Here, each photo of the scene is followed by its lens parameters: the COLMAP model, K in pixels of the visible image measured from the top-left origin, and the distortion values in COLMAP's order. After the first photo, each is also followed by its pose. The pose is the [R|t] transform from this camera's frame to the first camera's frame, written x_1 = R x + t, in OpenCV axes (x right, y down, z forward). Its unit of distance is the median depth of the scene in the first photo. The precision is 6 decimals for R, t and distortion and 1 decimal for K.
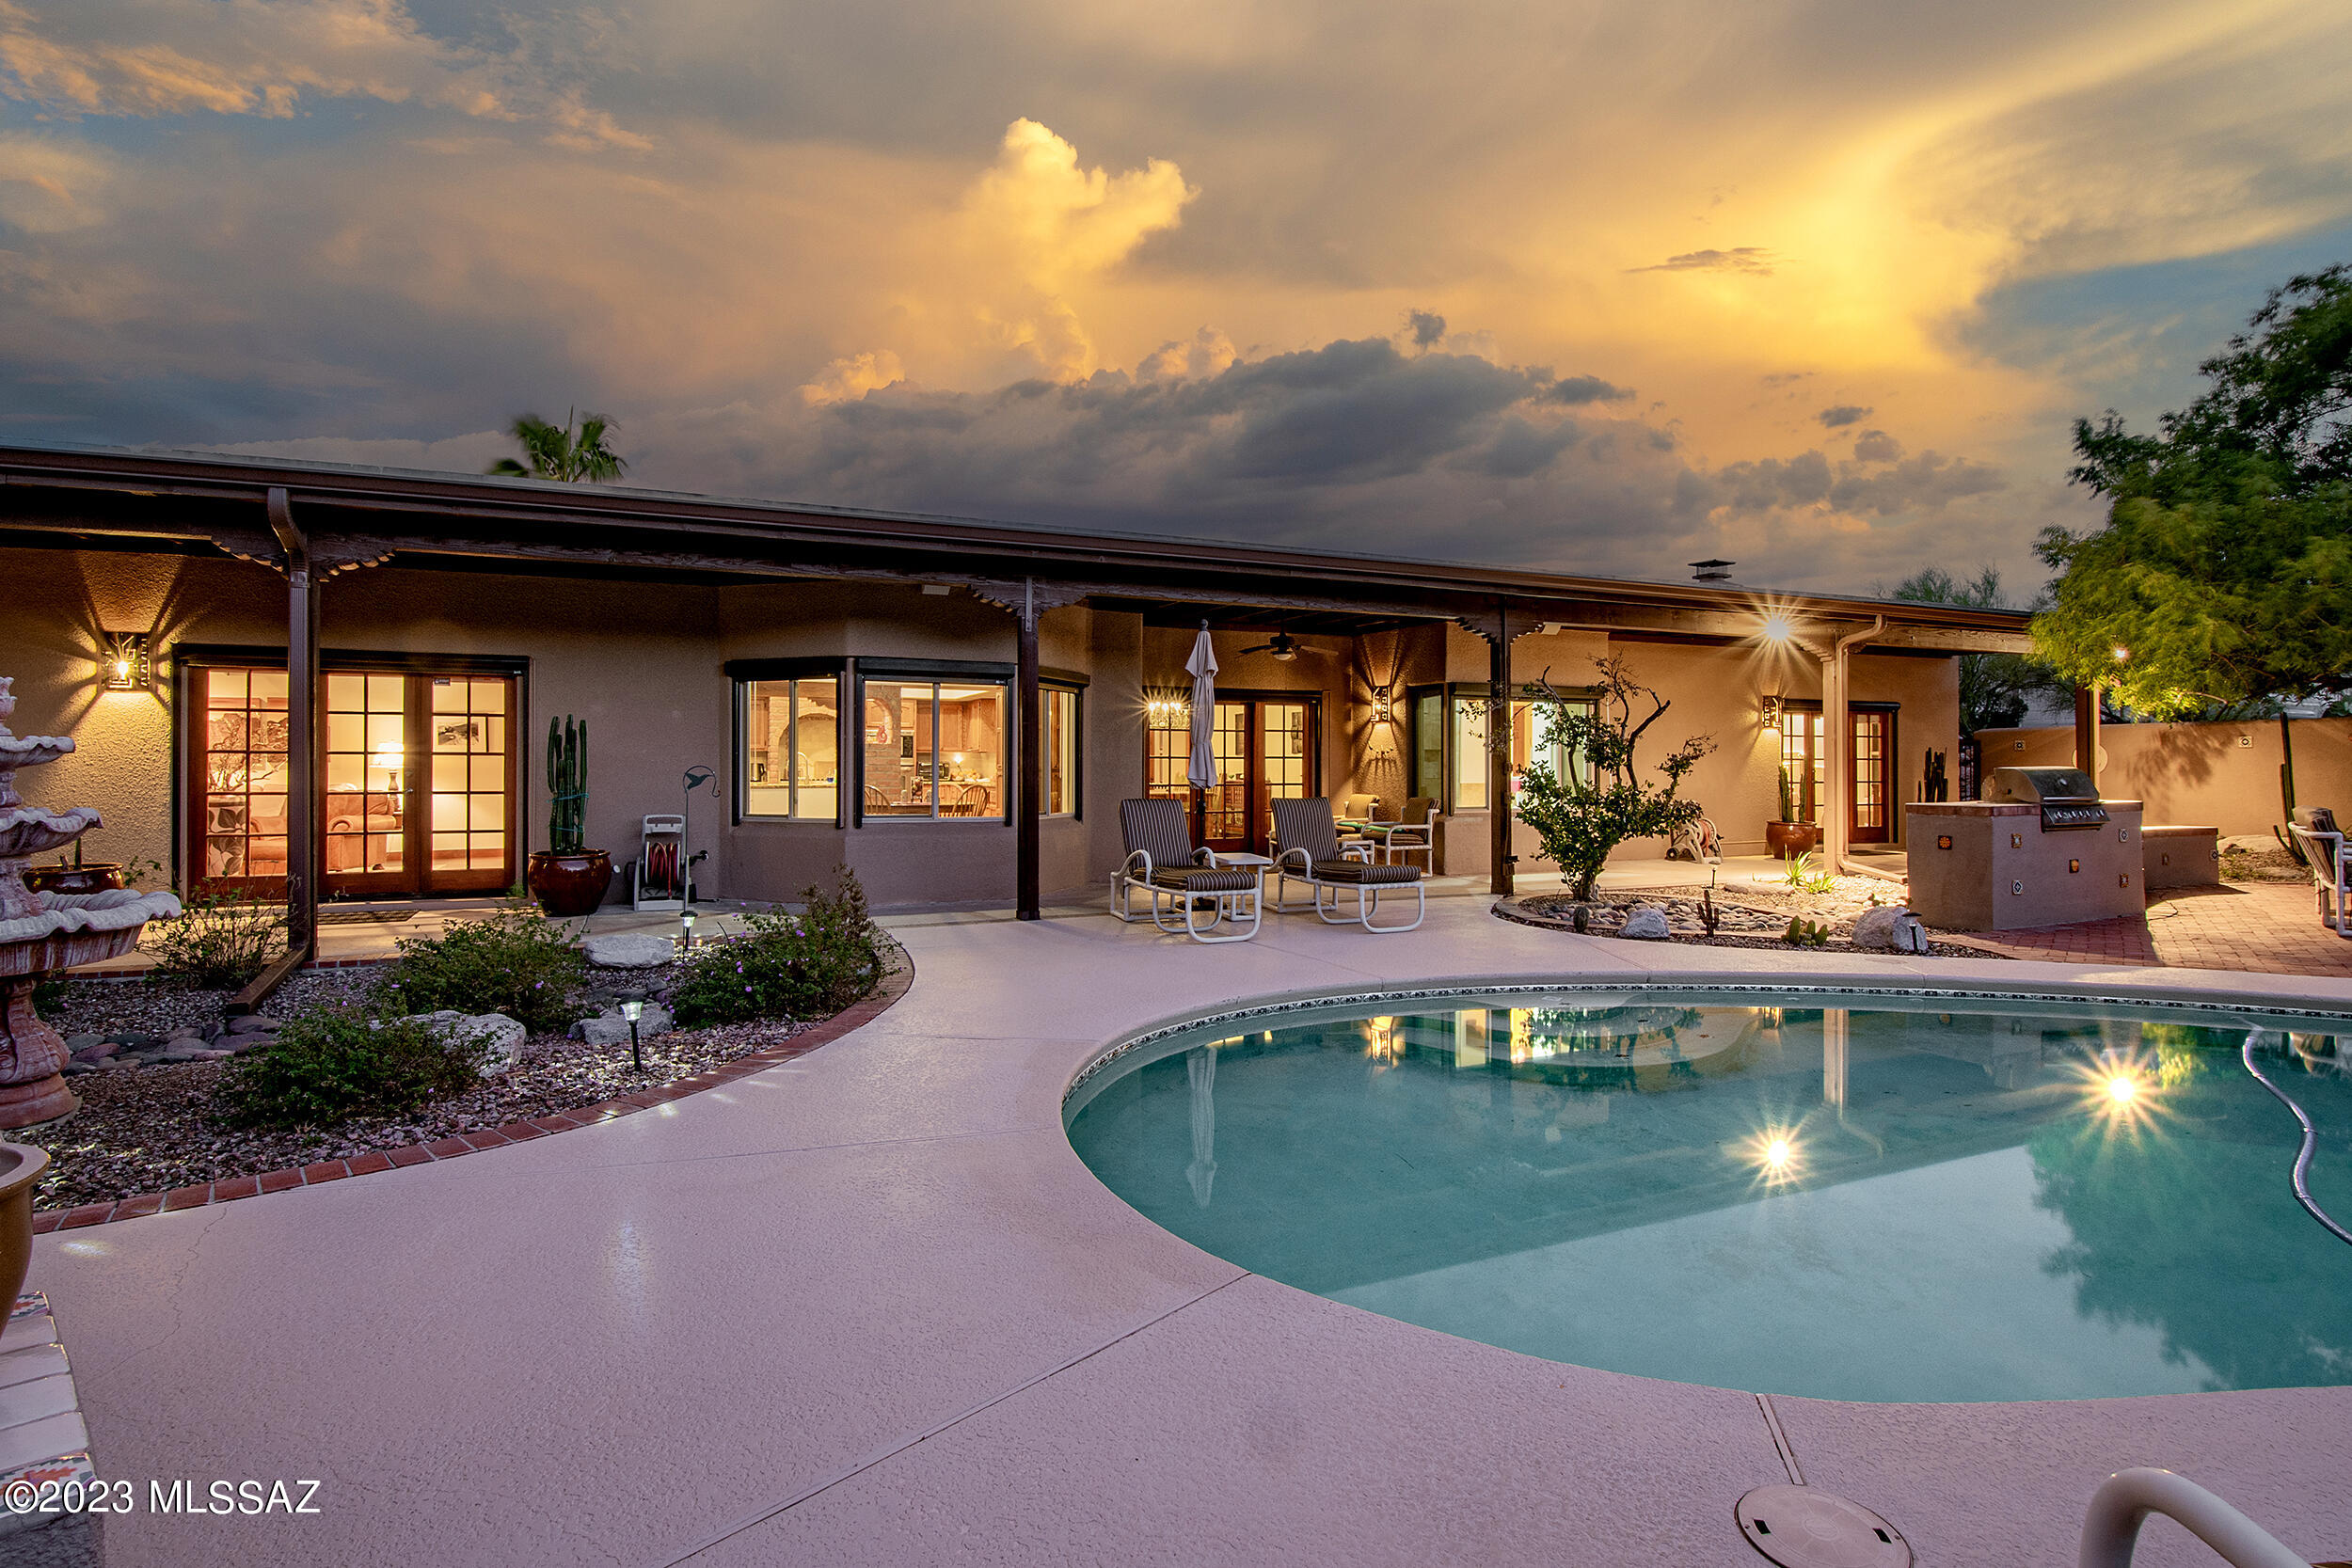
lens RADIAL K [[1149.4, 0, 1176.0], [0, 1149.4, 784.0], [0, 0, 1]] dist [0.000248, -0.017871]
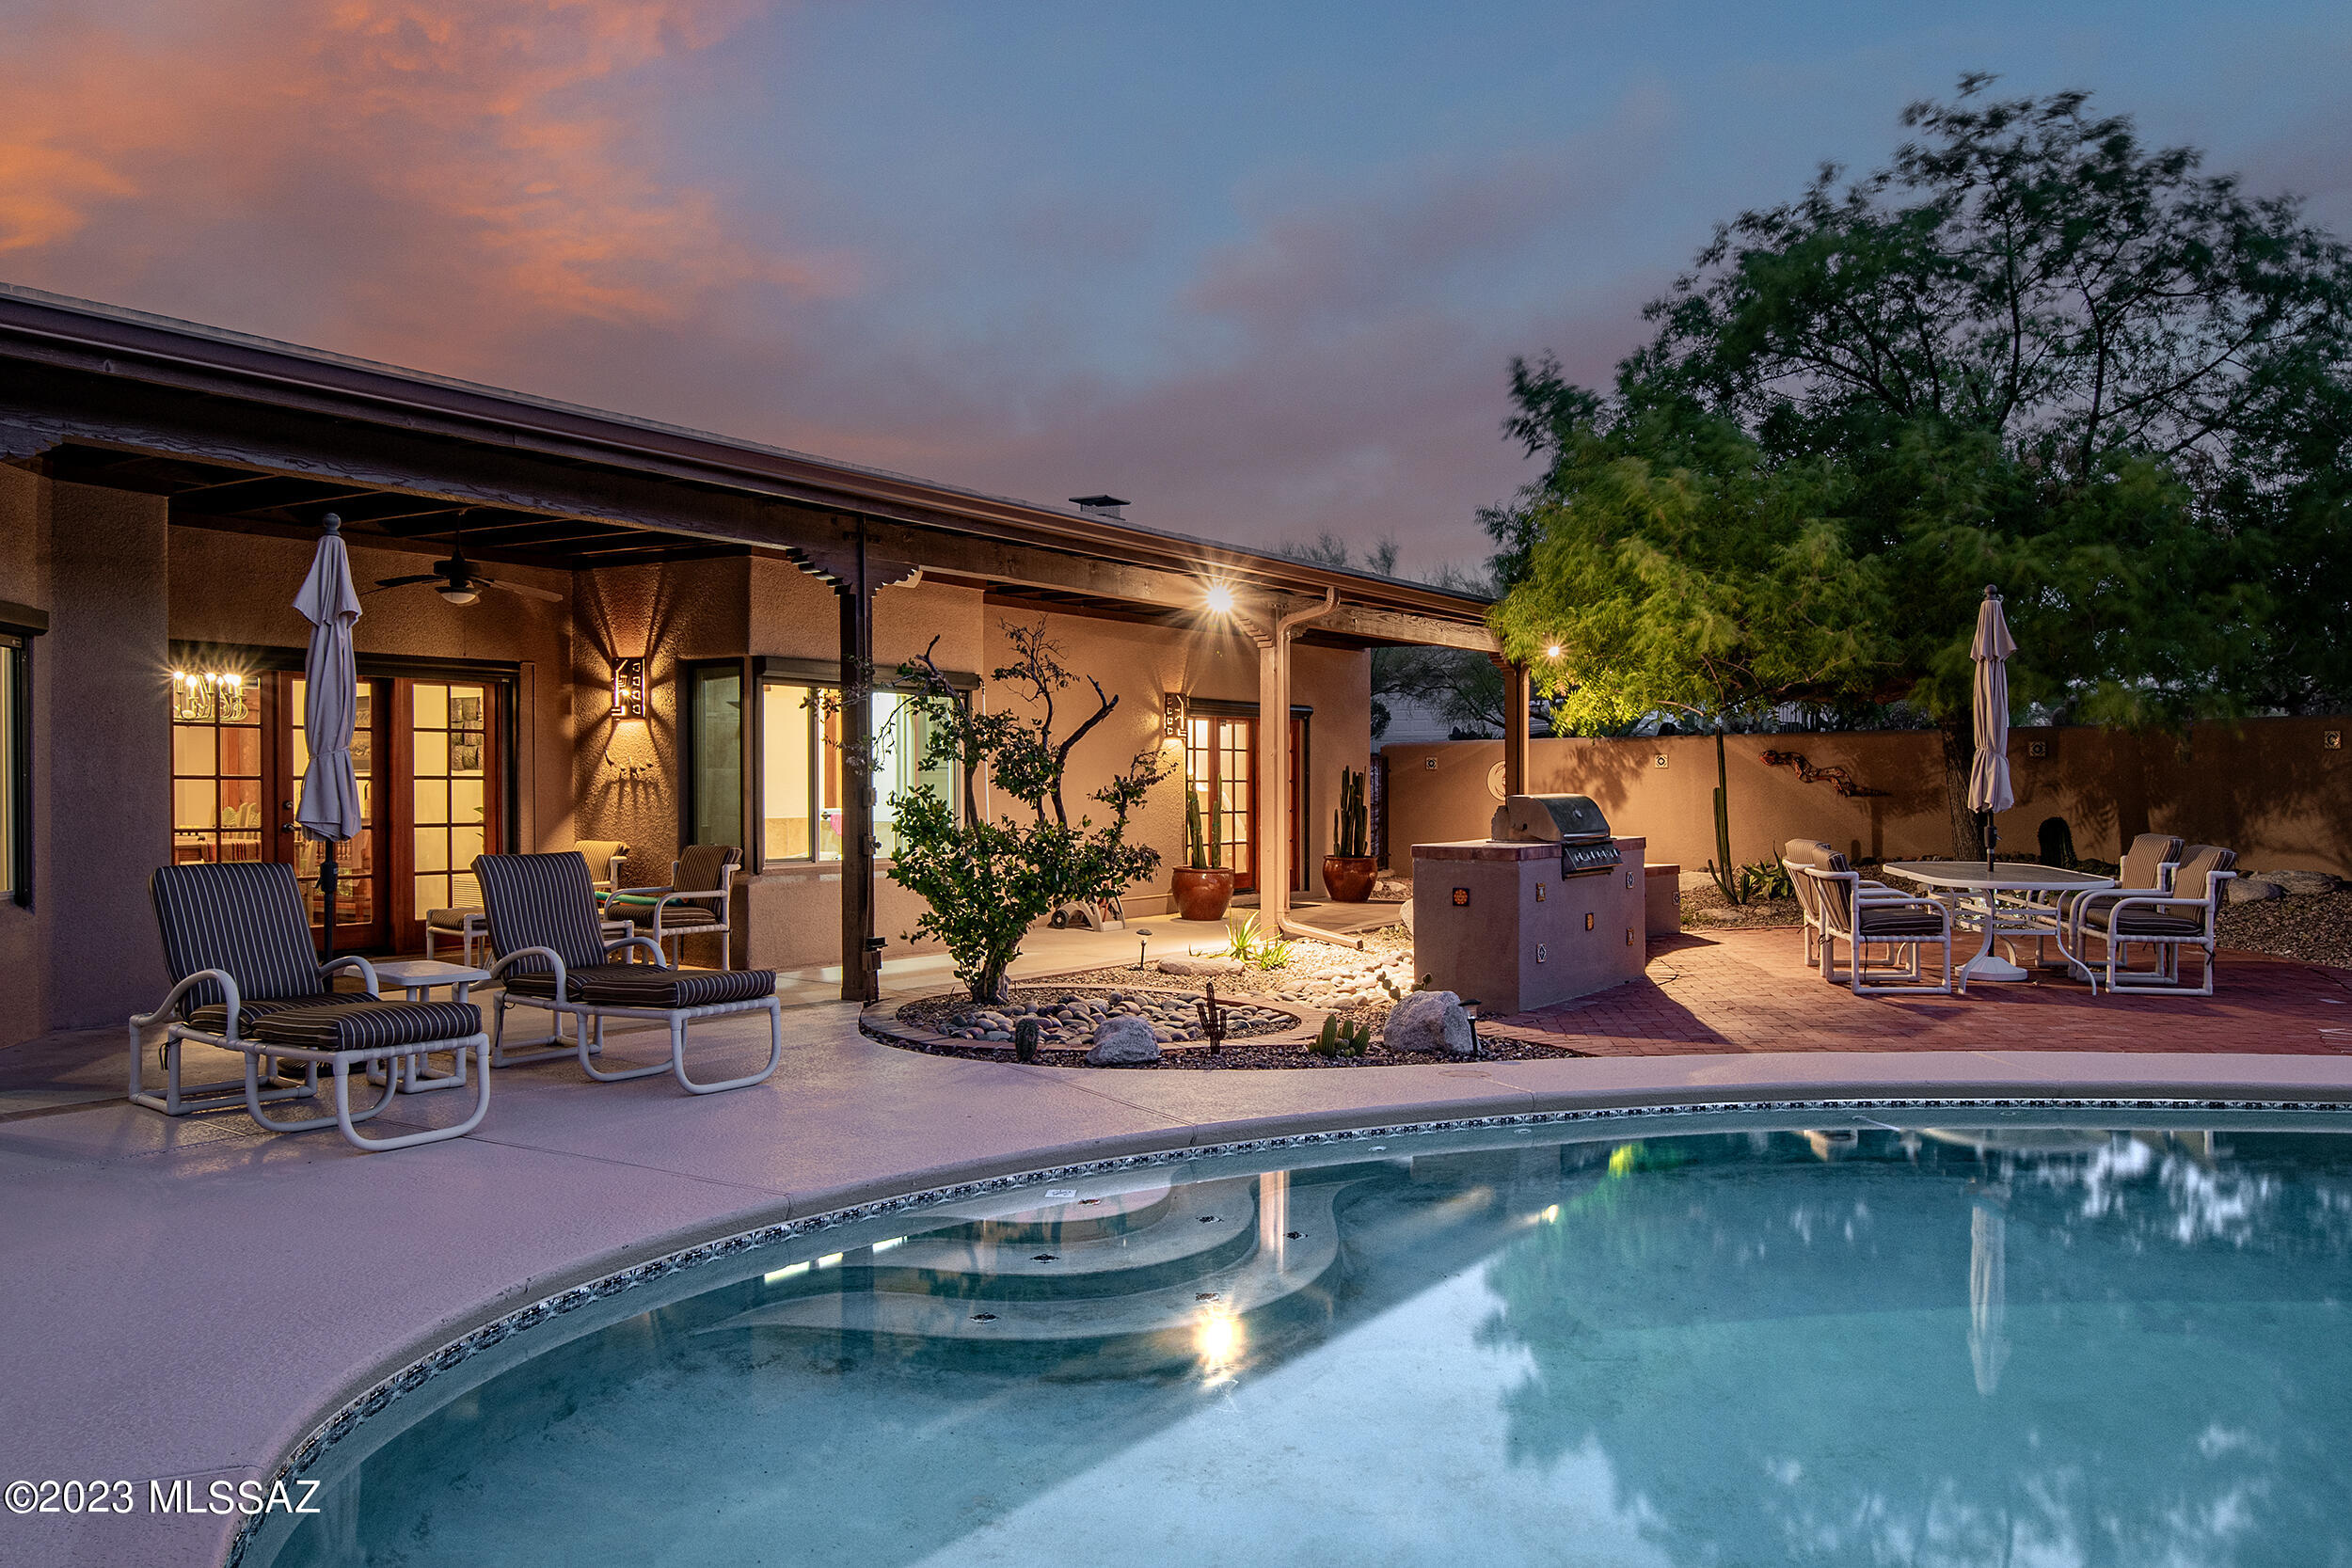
lens RADIAL K [[1696.6, 0, 1175.6], [0, 1696.6, 812.1], [0, 0, 1]] dist [0.017983, -0.001835]
pose [[0.854742, -0.008496, 0.518984, -0.042841], [0.008544, 0.999961, 0.002298, -0.006063], [-0.518983, 0.002470, 0.854781, 0.122705]]
